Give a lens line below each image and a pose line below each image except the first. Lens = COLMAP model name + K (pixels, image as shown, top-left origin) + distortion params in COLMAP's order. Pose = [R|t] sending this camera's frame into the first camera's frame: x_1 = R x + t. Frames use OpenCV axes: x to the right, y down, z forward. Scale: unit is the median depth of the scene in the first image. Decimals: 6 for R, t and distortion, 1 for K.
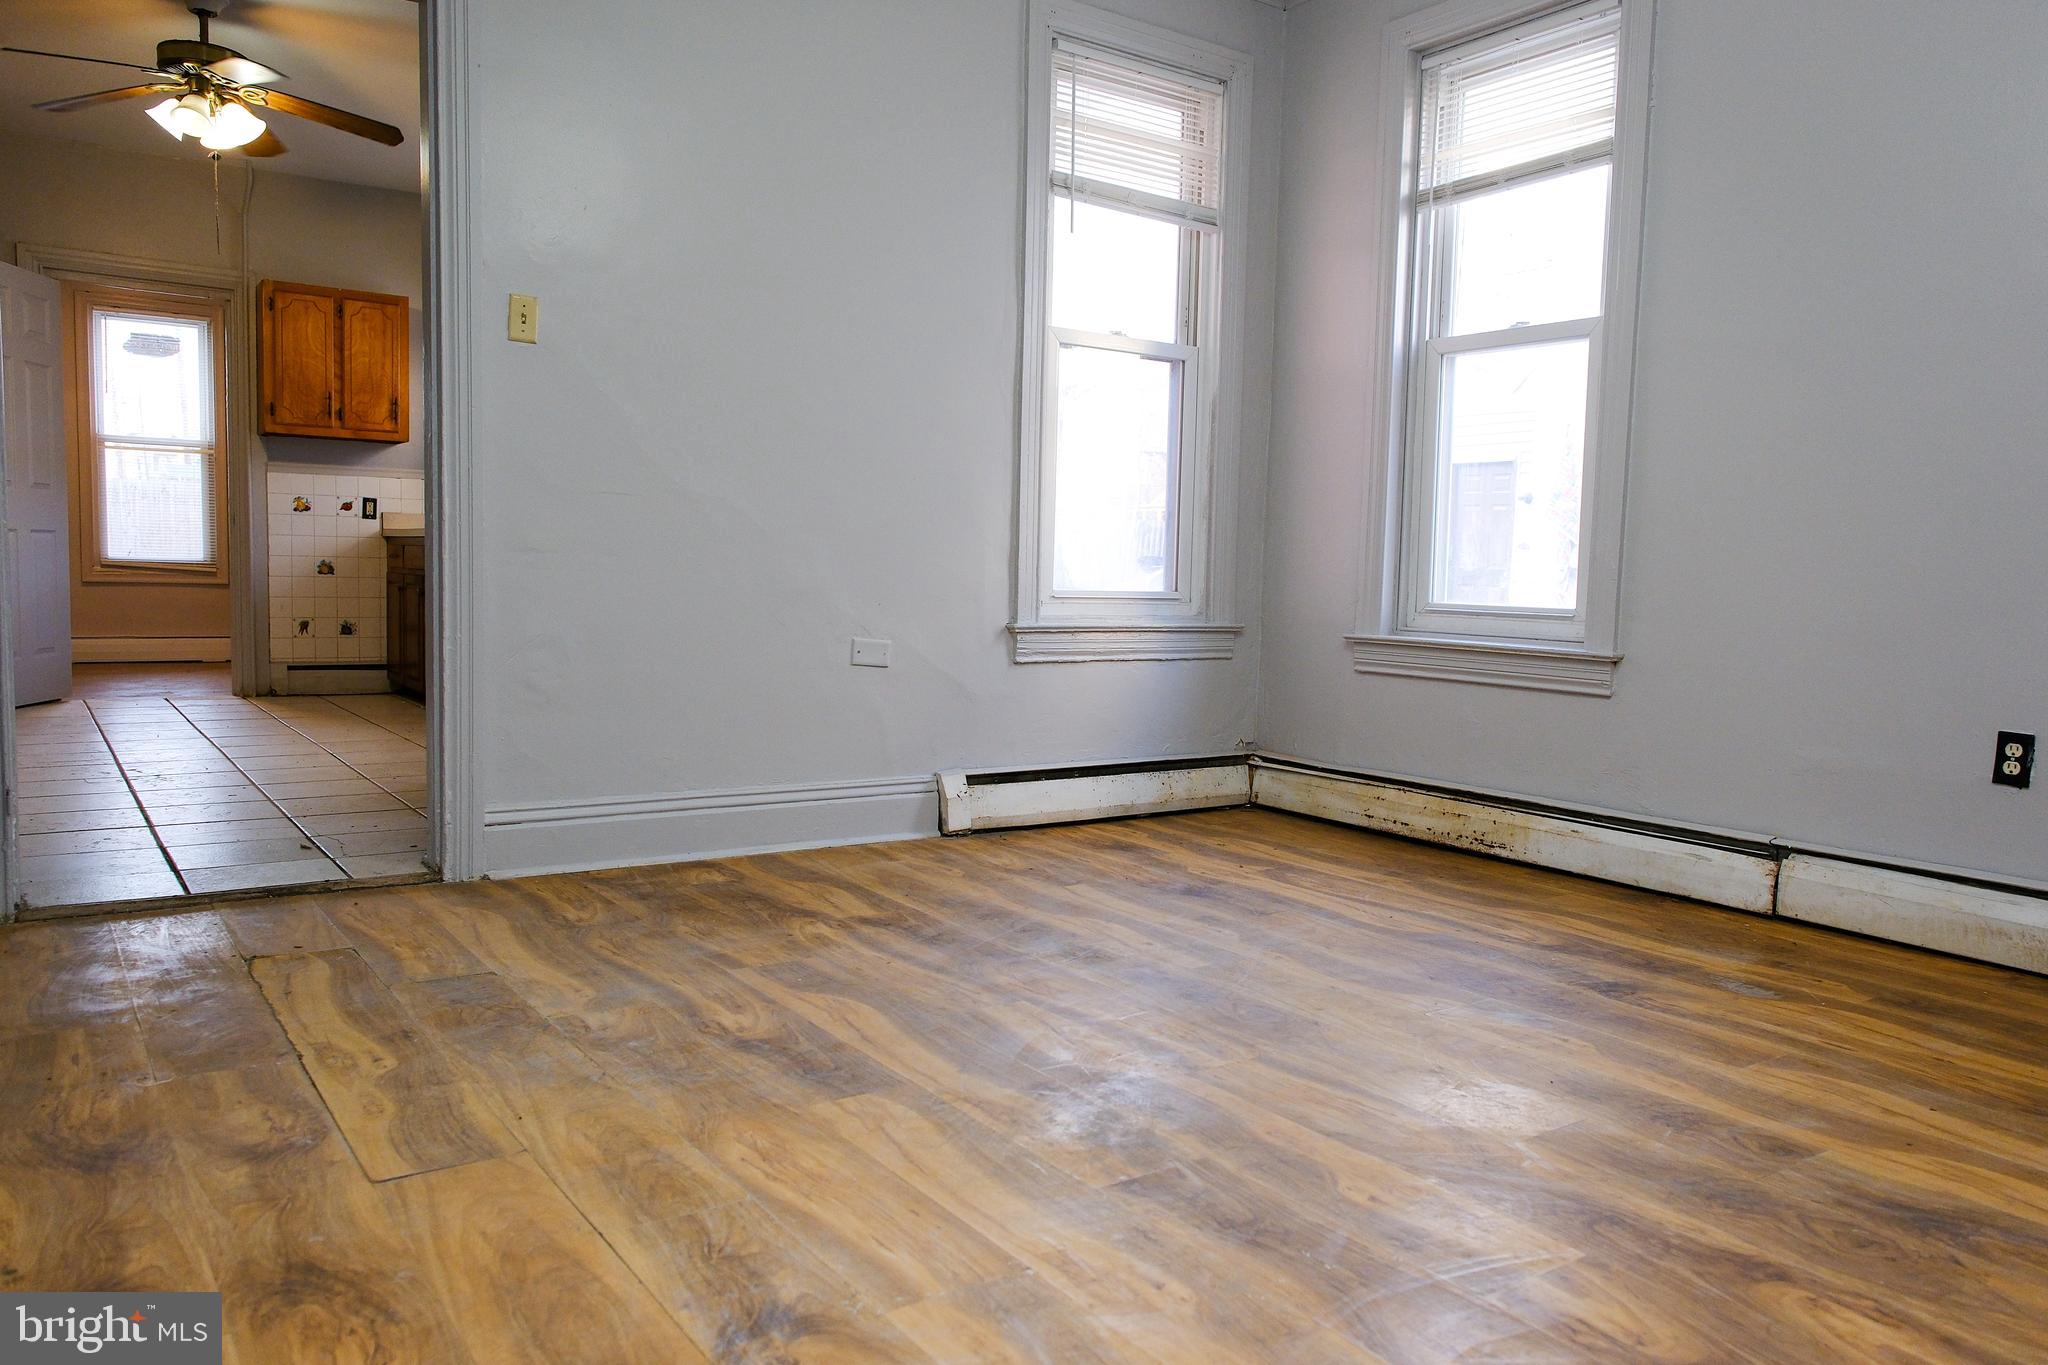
lens RADIAL K [[1465.6, 0, 1036.5], [0, 1465.6, 680.1], [0, 0, 1]] dist [-0.024293, 0.027529]
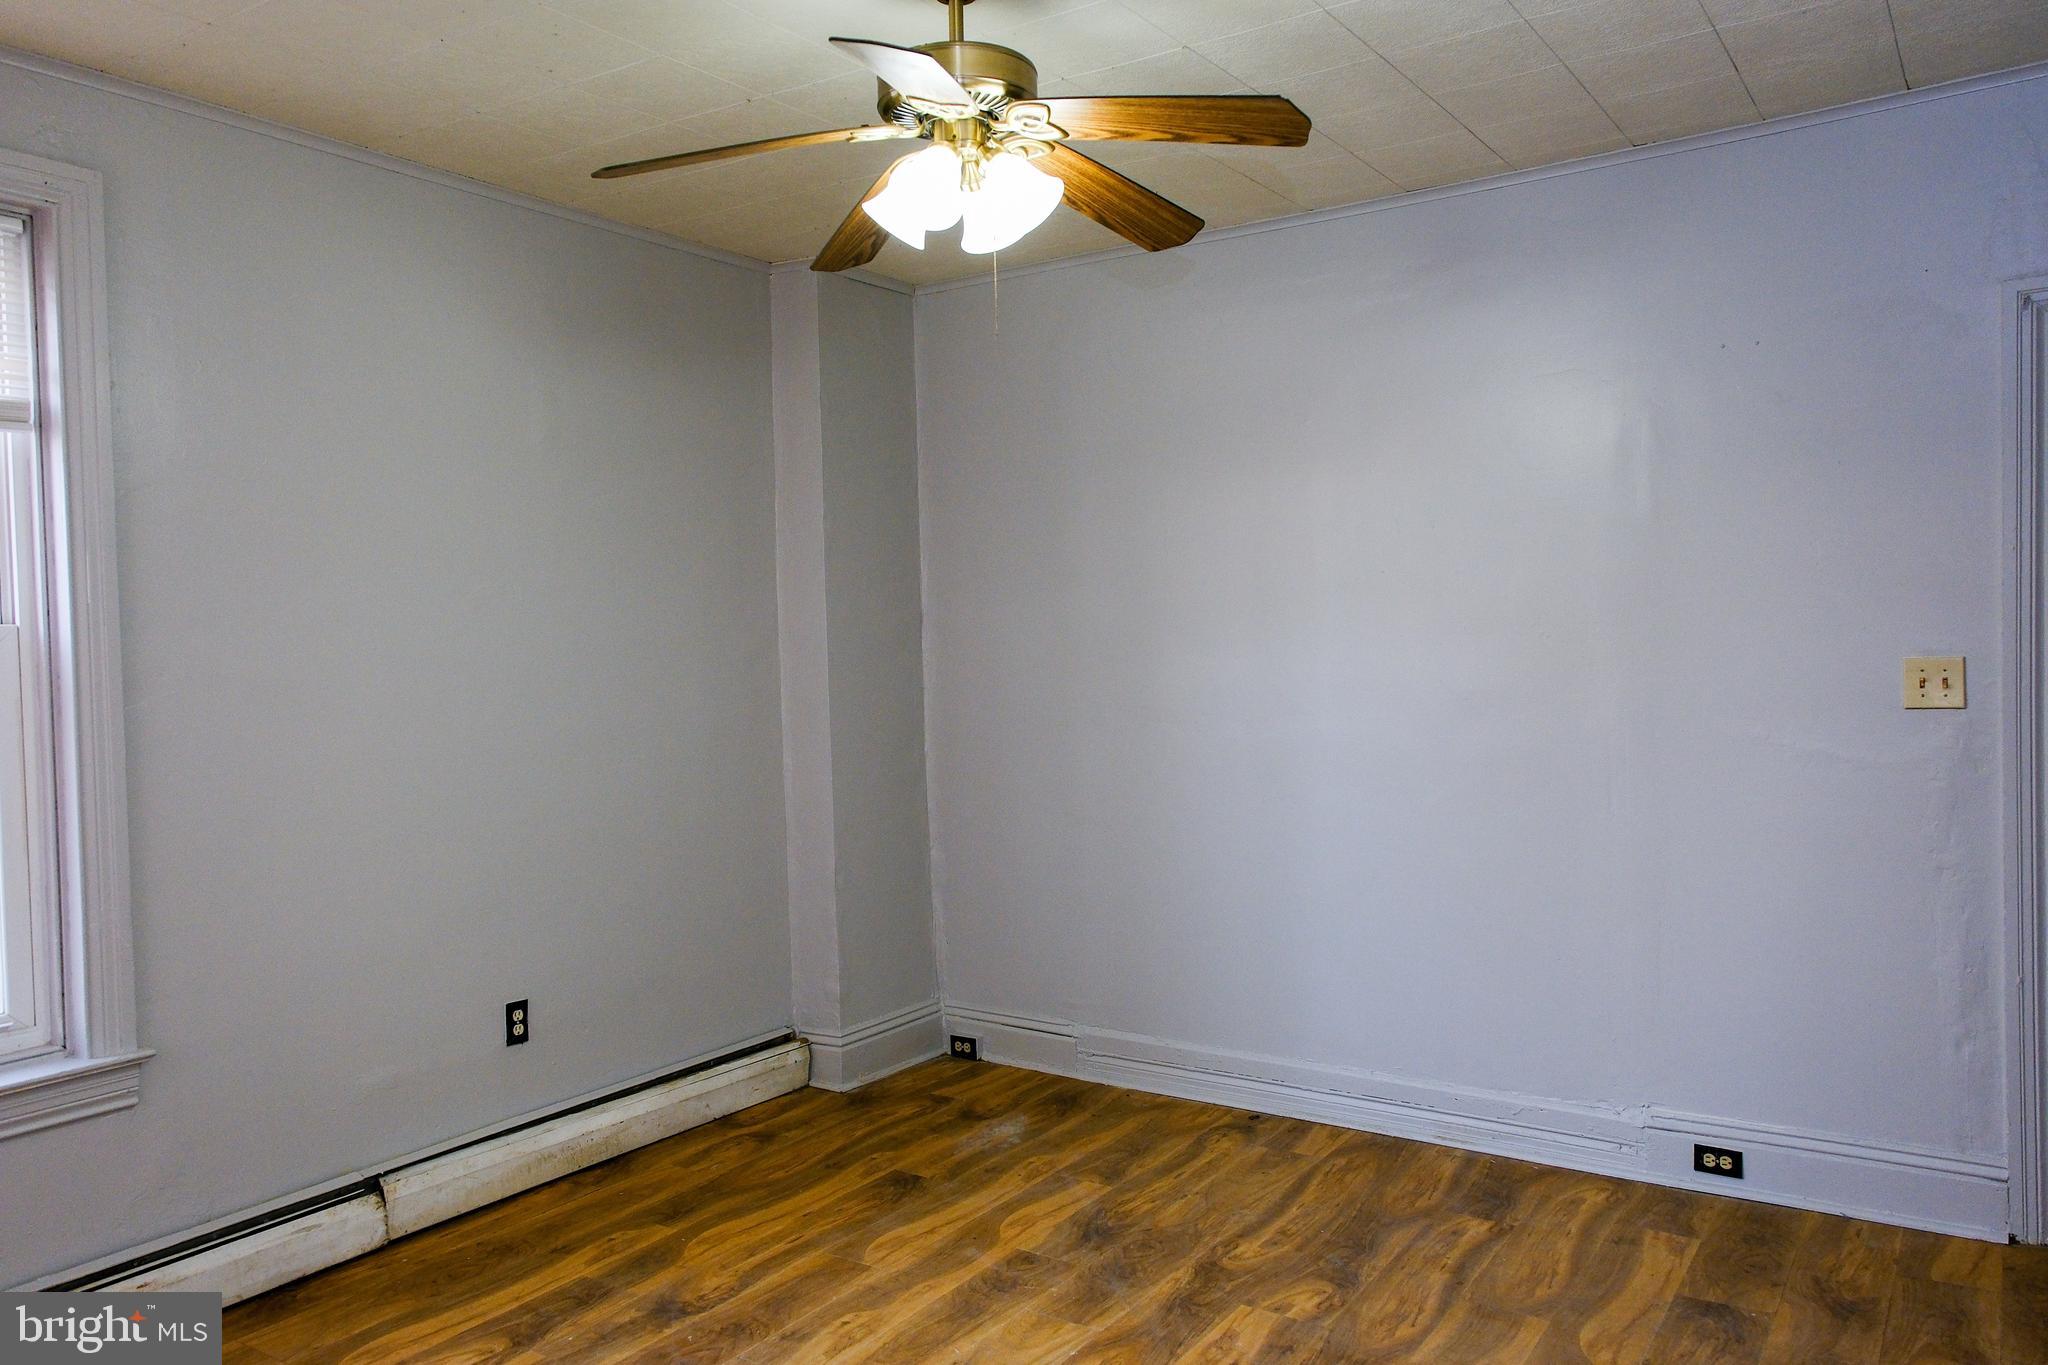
lens RADIAL K [[1465.6, 0, 1034.4], [0, 1465.6, 669.4], [0, 0, 1]] dist [-0.024293, 0.027529]
pose [[-0.353945, -0.037559, 0.934512, -0.814614], [0.092889, 0.992841, 0.075085, -0.373441], [-0.930642, 0.113382, -0.347923, 1.215405]]
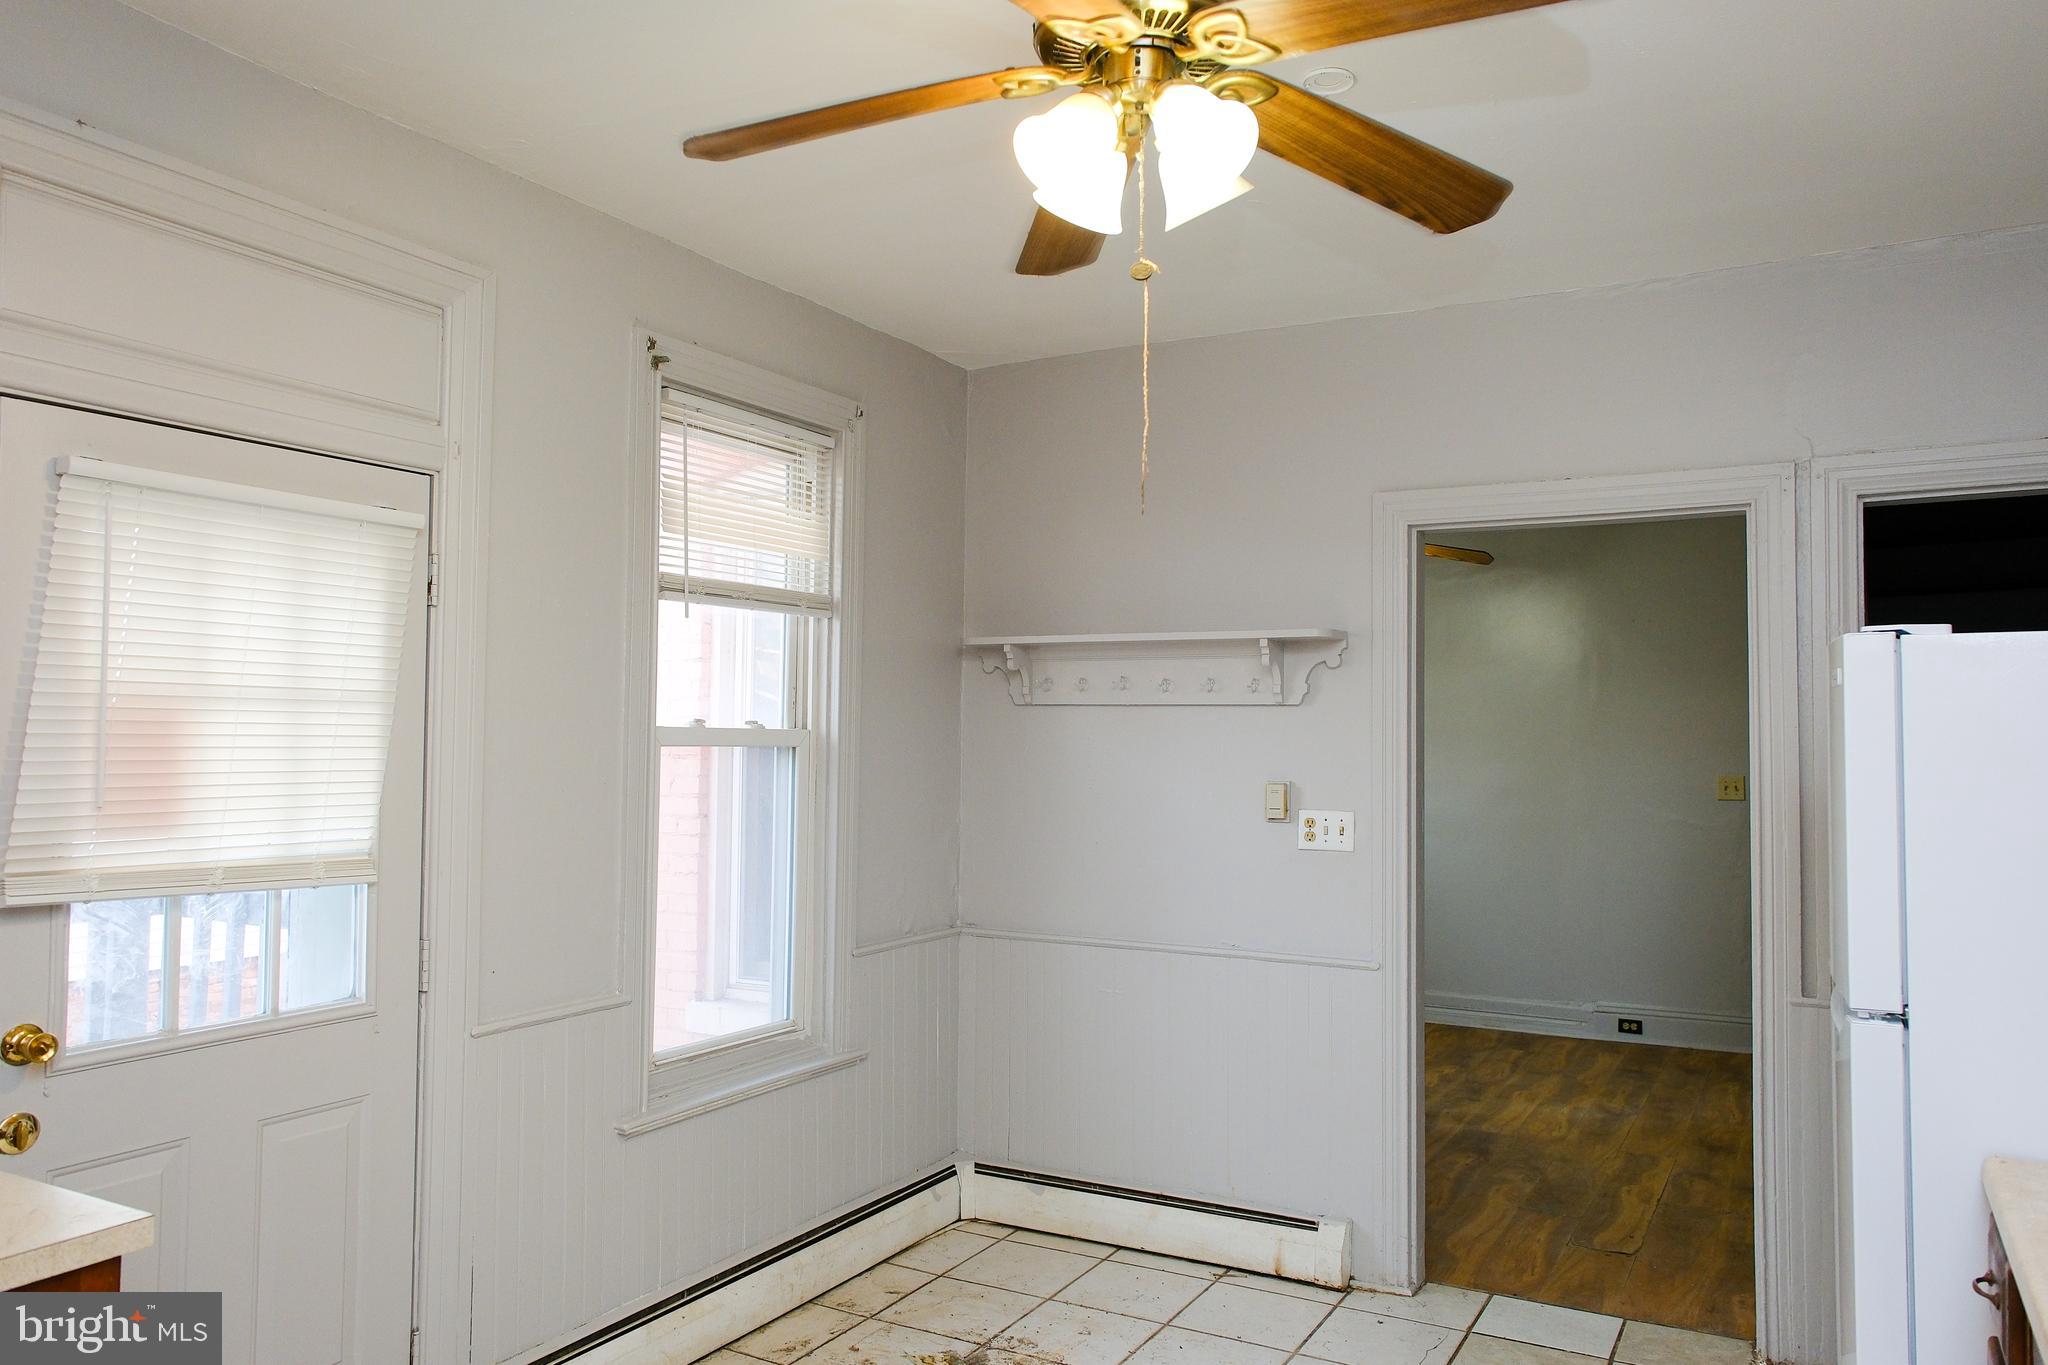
lens RADIAL K [[1465.6, 0, 1026.8], [0, 1465.6, 690.6], [0, 0, 1]] dist [-0.024293, 0.027529]
pose [[-0.432960, 0.007575, 0.901381, -1.779835], [0.051992, 0.998510, 0.016582, -0.490008], [-0.899912, 0.054044, -0.432709, 2.382910]]
